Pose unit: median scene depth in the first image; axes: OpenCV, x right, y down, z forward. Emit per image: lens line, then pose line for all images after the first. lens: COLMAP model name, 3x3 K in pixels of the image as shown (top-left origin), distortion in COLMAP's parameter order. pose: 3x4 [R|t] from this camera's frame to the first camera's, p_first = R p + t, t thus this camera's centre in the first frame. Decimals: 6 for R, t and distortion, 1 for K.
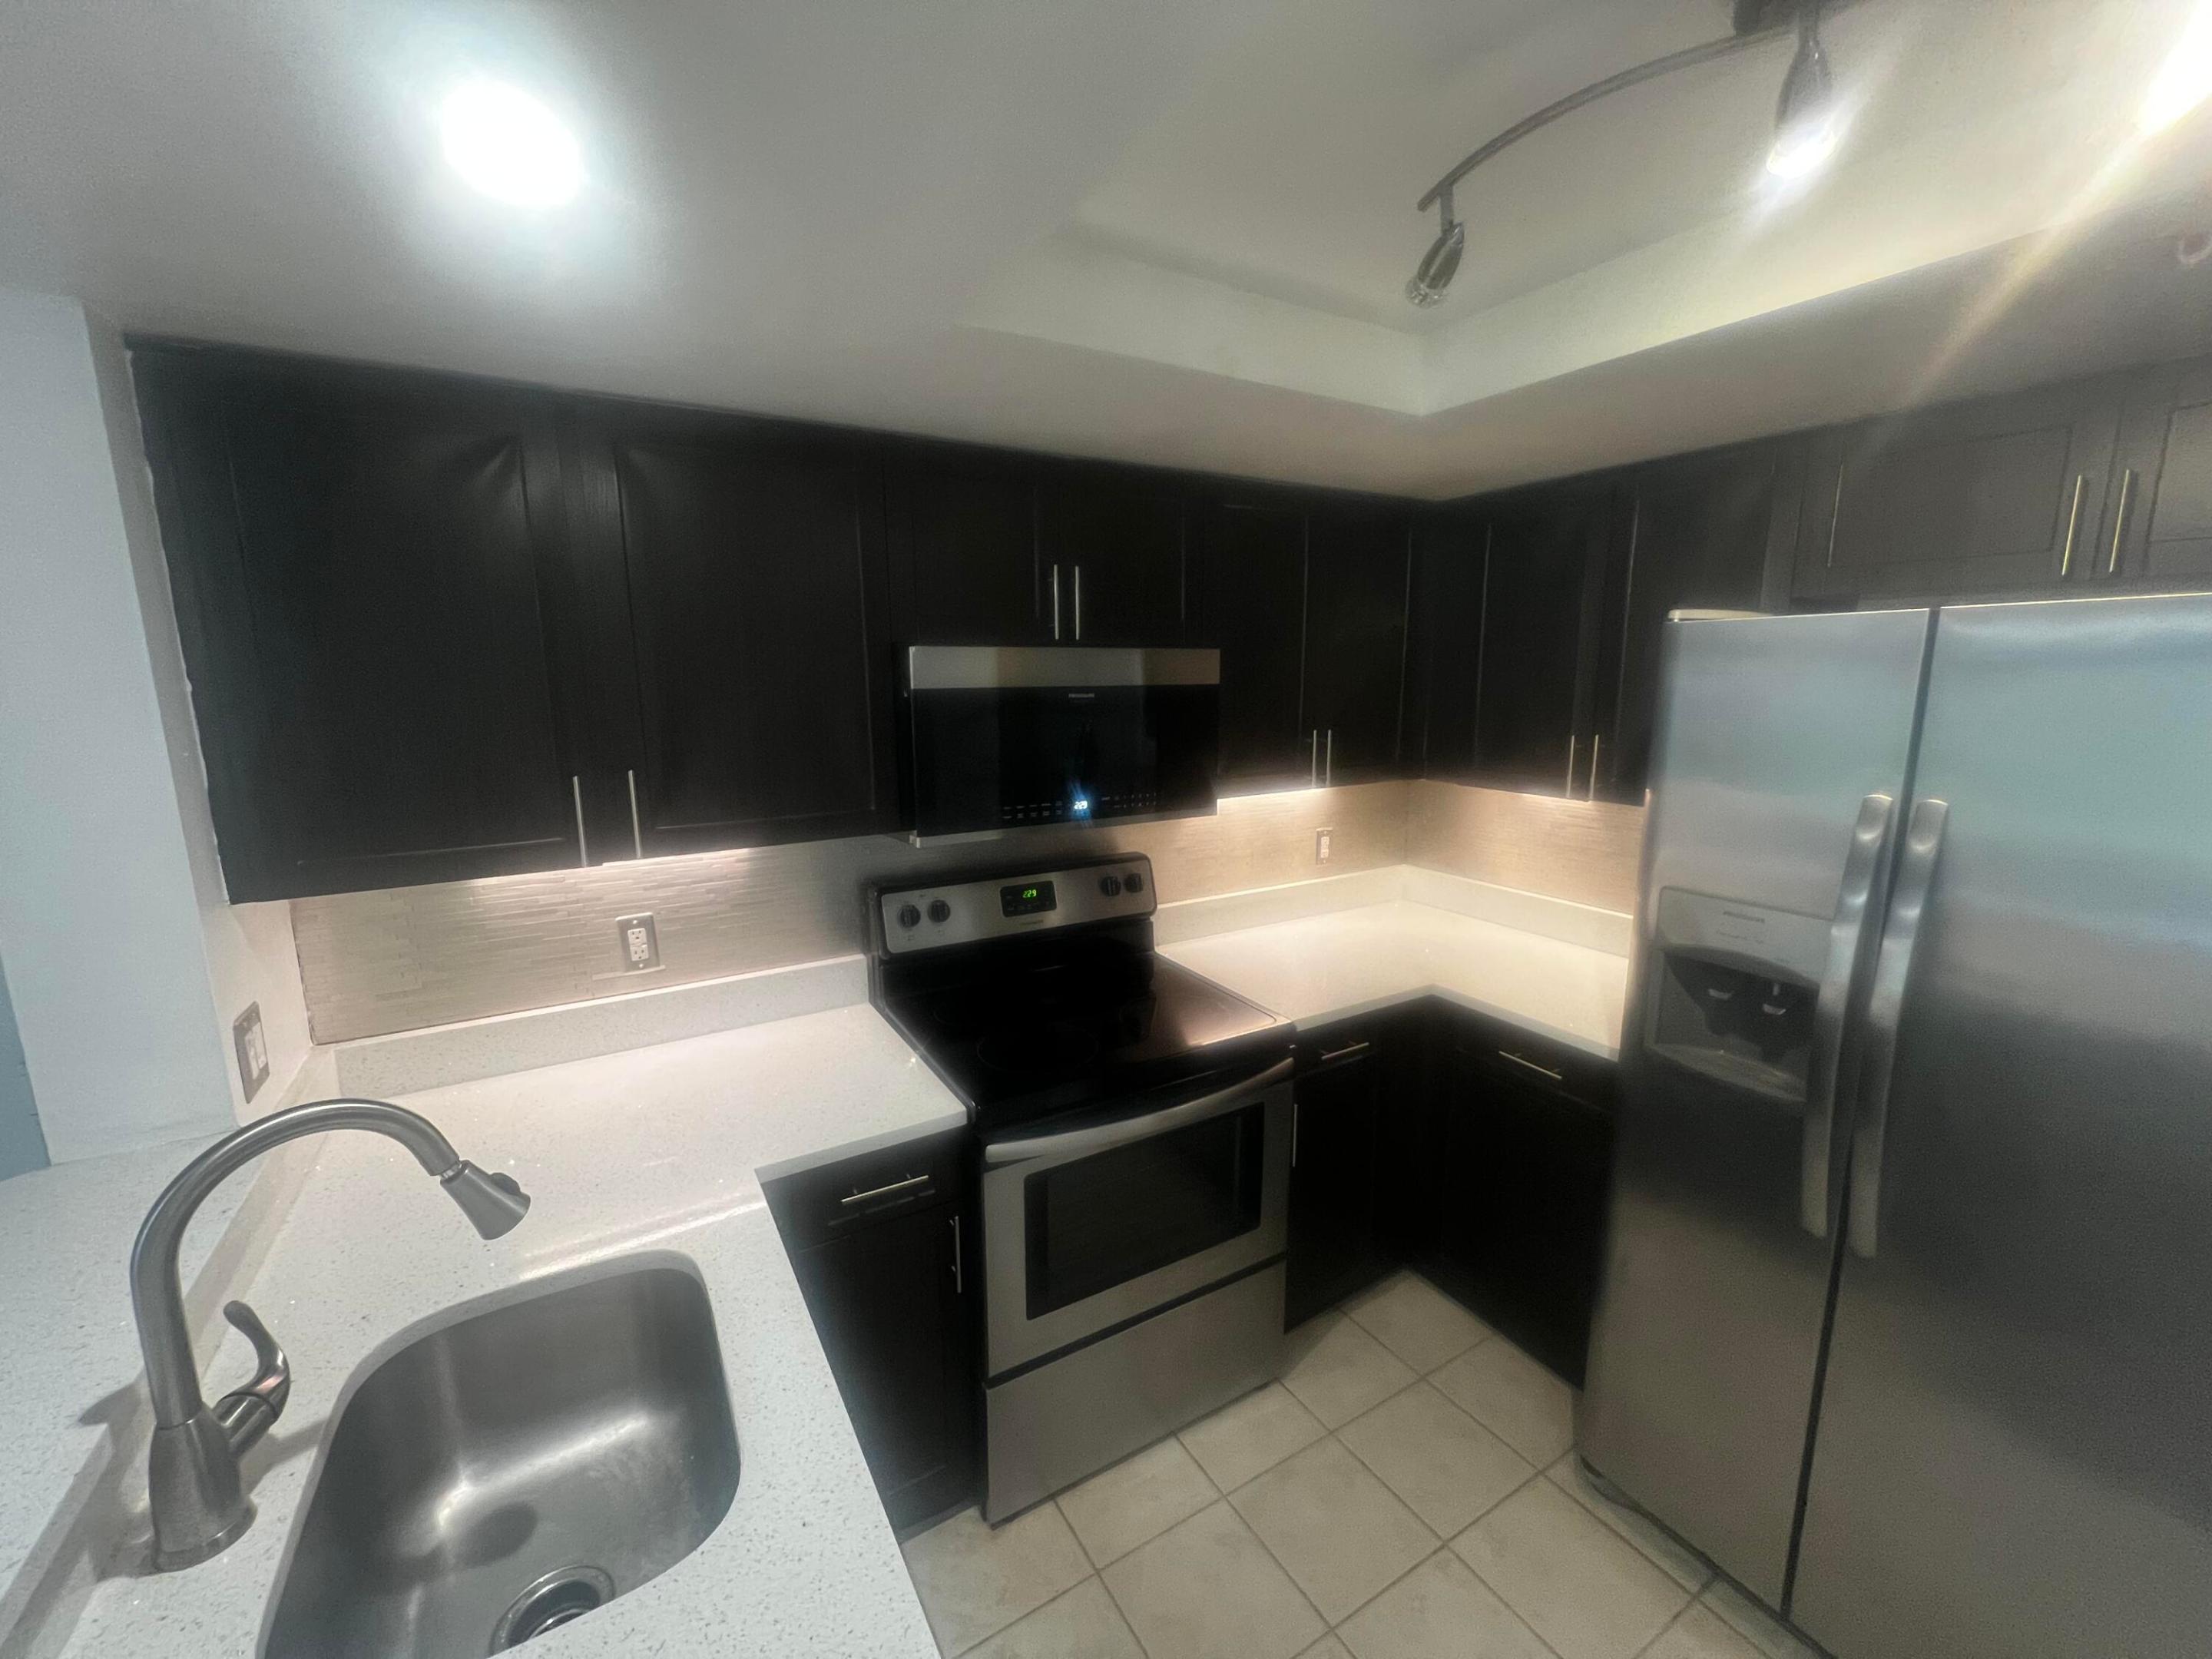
lens RADIAL K [[888.9, 0, 1097.1], [0, 888.9, 827.9], [0, 0, 1]] dist [-0.000975, 0.000037]
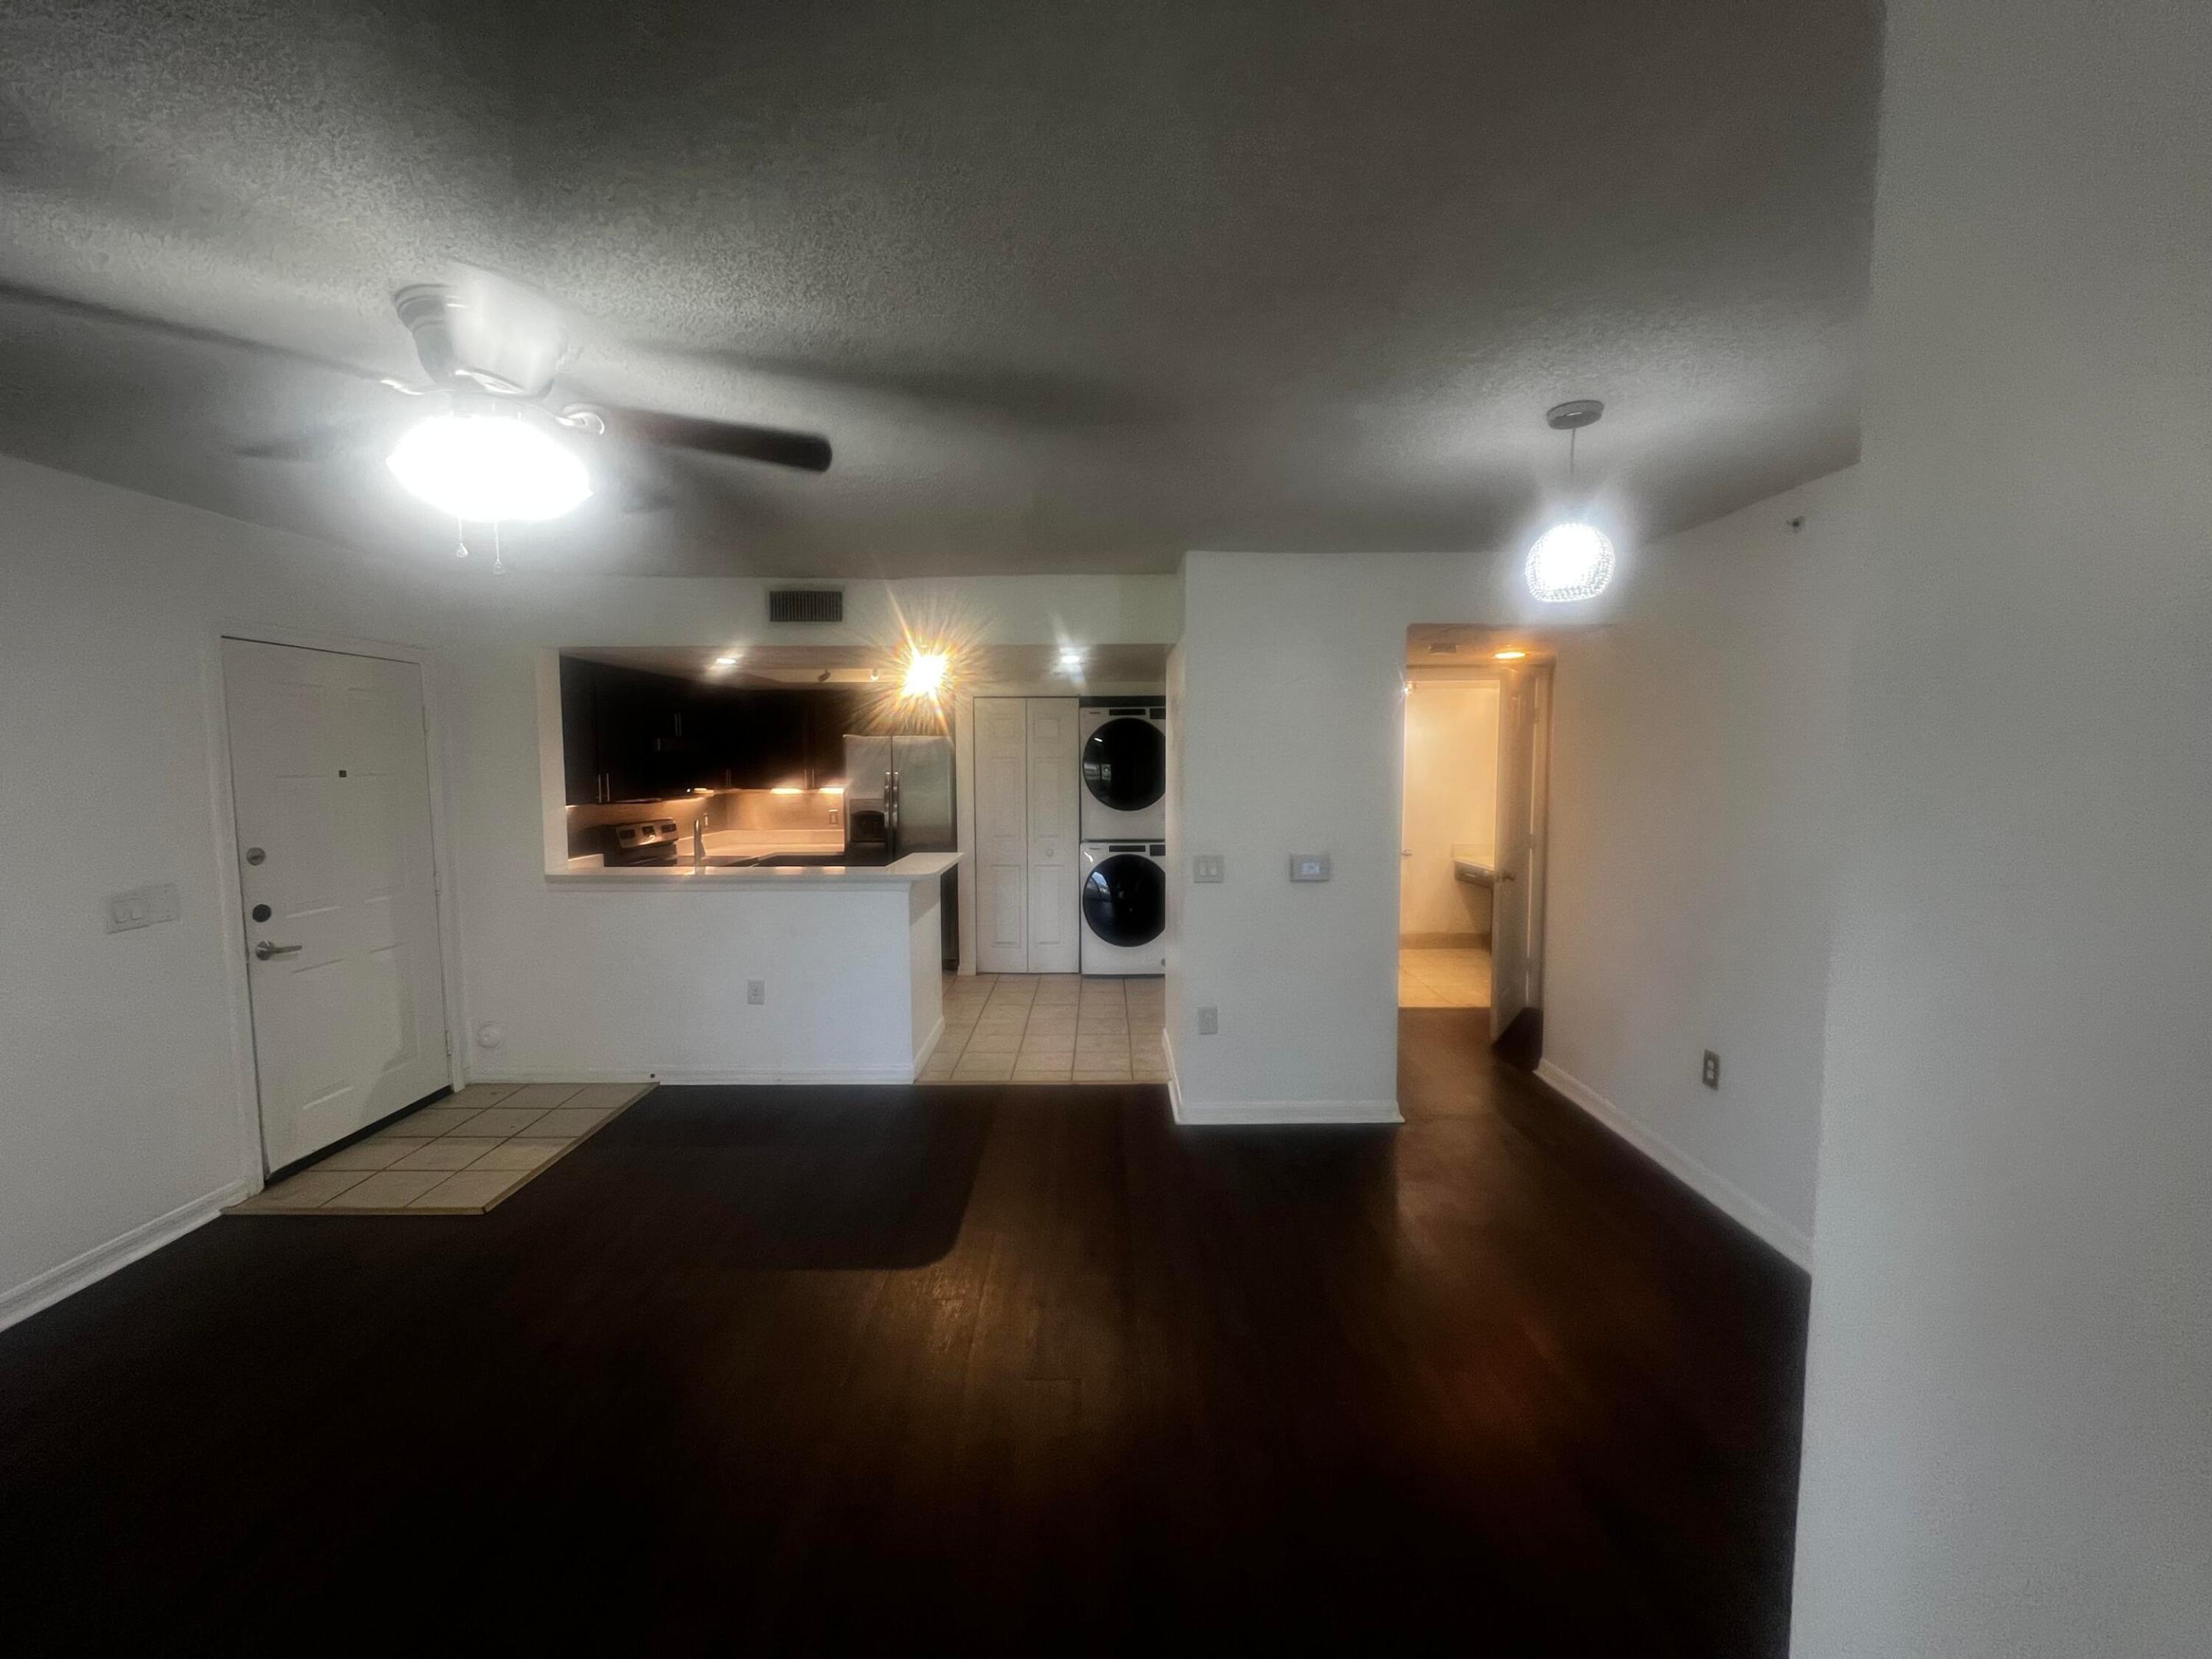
lens RADIAL K [[888.9, 0, 1102.4], [0, 888.9, 825.3], [0, 0, 1]] dist [-0.000975, 0.000037]
pose [[0.515023, -0.050882, 0.855665, -1.931096], [0.149393, 0.988287, -0.031151, 0.403563], [-0.844058, 0.143874, 0.516592, -1.771793]]
